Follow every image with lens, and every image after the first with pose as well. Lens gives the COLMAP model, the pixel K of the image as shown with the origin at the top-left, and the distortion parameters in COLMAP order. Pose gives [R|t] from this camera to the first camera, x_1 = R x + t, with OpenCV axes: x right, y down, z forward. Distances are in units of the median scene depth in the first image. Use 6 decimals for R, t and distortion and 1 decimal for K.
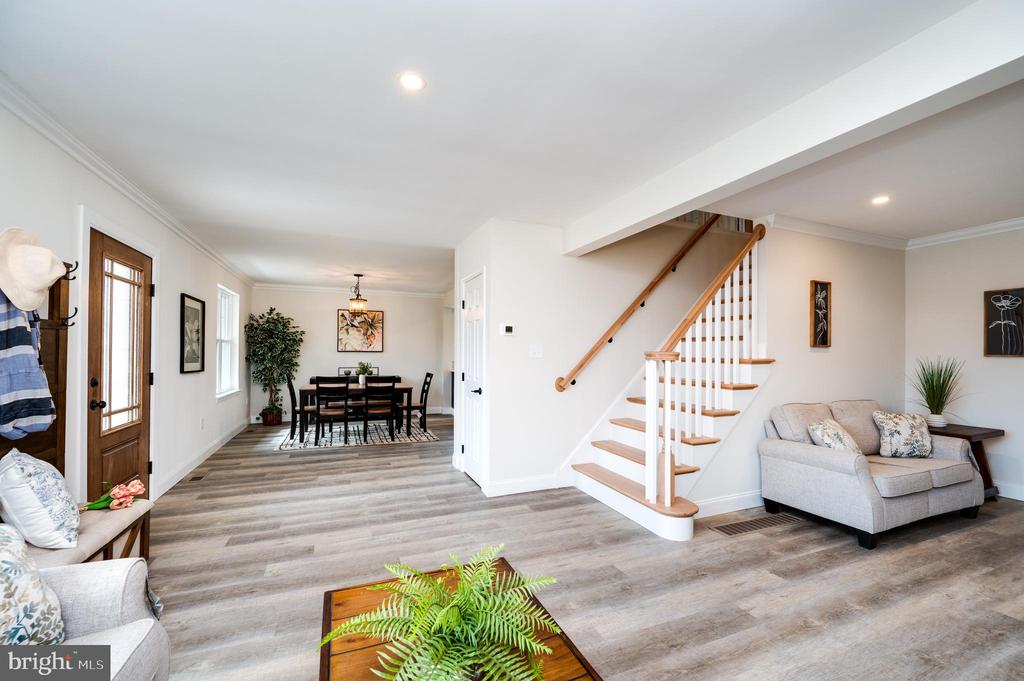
lens RADIAL K [[418.0, 0, 490.5], [0, 418.0, 350.8], [0, 0, 1]] dist [0.002304, 0.000196]
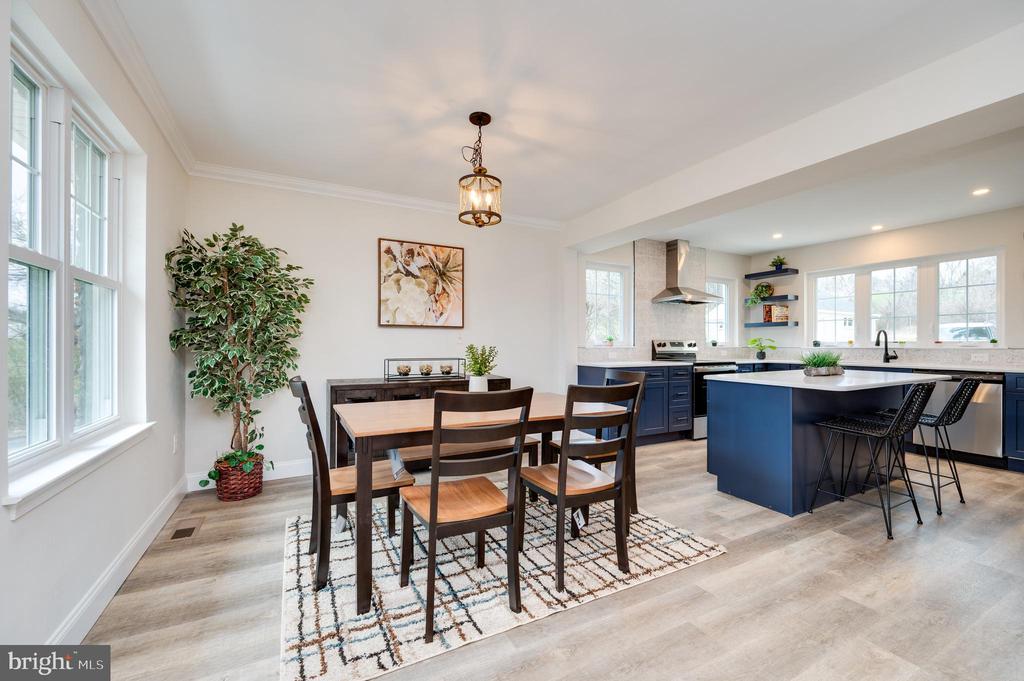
lens RADIAL K [[407.3, 0, 494.3], [0, 407.3, 343.2], [0, 0, 1]] dist [-0.011055, 0.000127]
pose [[0.992247, -0.001582, 0.124271, -0.629838], [0.000633, 0.999970, 0.007680, 0.040191], [-0.124279, -0.007542, 0.992219, 1.116452]]
